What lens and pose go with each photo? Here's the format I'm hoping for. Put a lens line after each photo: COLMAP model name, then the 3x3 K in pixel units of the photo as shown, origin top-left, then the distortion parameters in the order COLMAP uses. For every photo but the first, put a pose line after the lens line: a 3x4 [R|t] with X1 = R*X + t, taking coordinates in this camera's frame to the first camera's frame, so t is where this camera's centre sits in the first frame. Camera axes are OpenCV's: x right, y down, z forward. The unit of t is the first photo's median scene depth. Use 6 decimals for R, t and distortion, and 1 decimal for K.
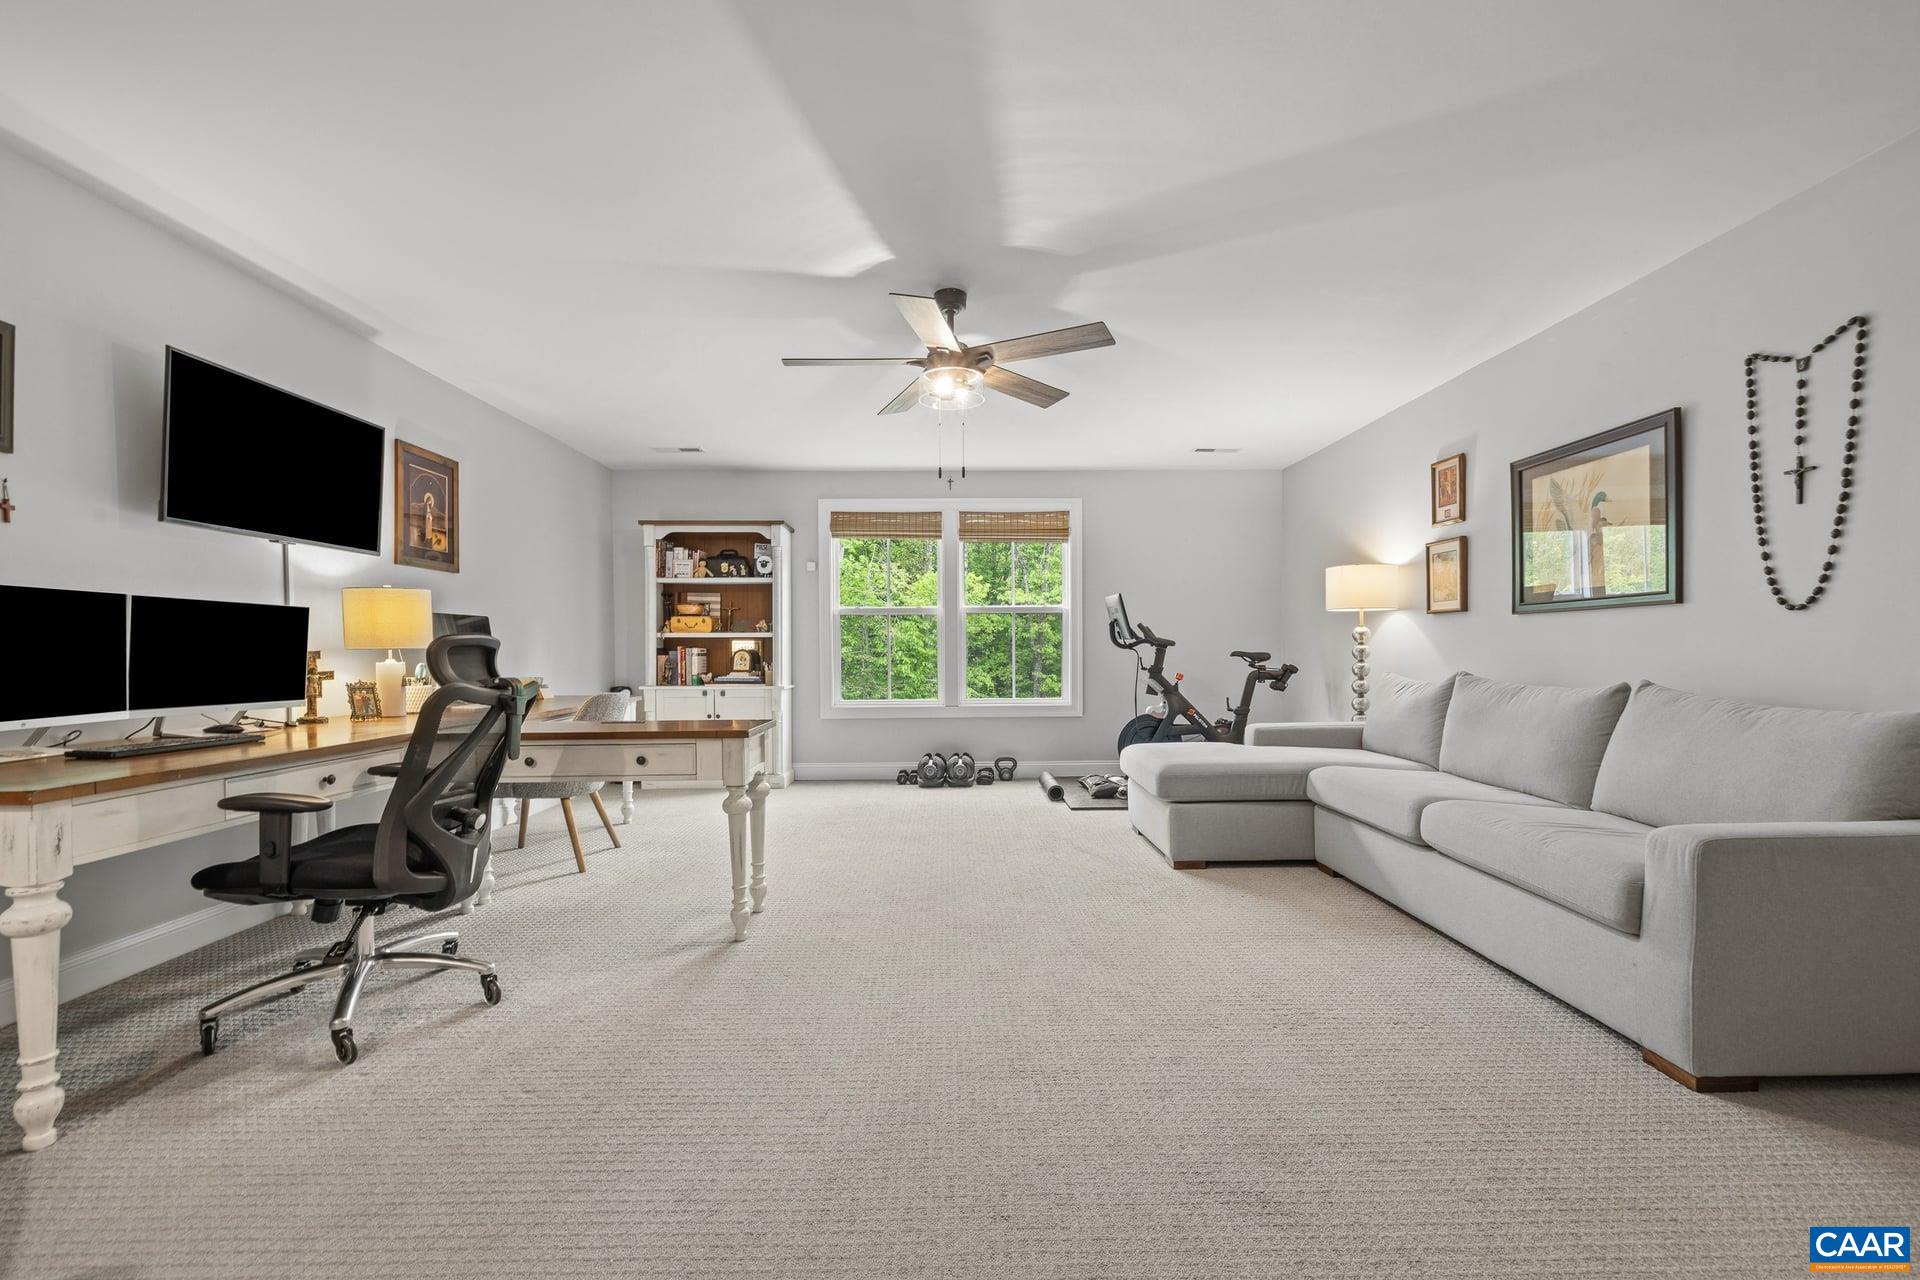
lens RADIAL K [[827.0, 0, 963.8], [0, 827.0, 659.8], [0, 0, 1]] dist [0.001520, 0.000275]
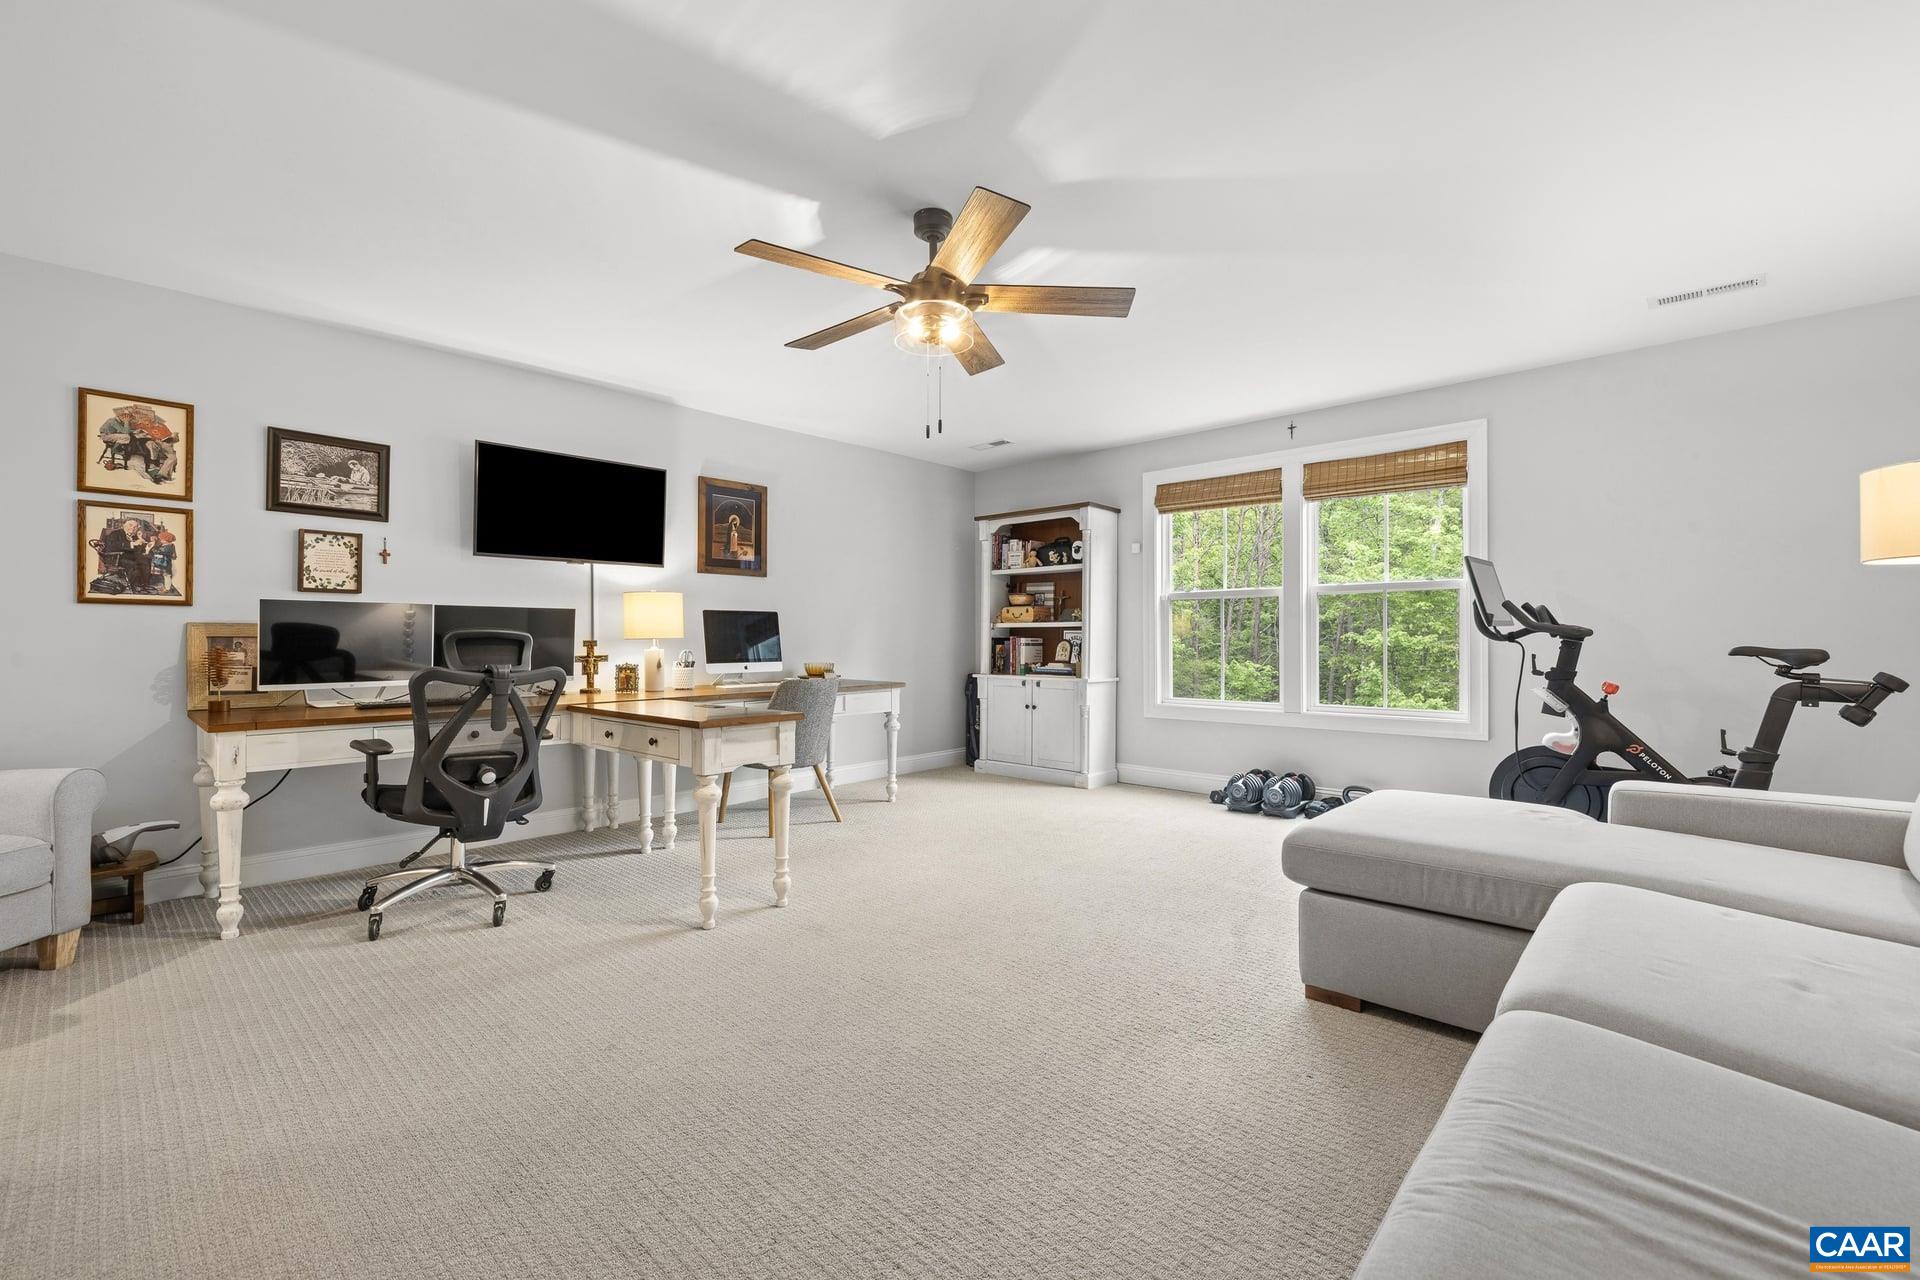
lens RADIAL K [[814.5, 0, 960.0], [0, 814.5, 631.9], [0, 0, 1]] dist [0.001013, 0.000660]
pose [[0.721865, -0.002547, -0.692030, 0.327429], [-0.010533, 0.999837, -0.014668, -0.006434], [0.691954, 0.017878, 0.721720, 0.247985]]
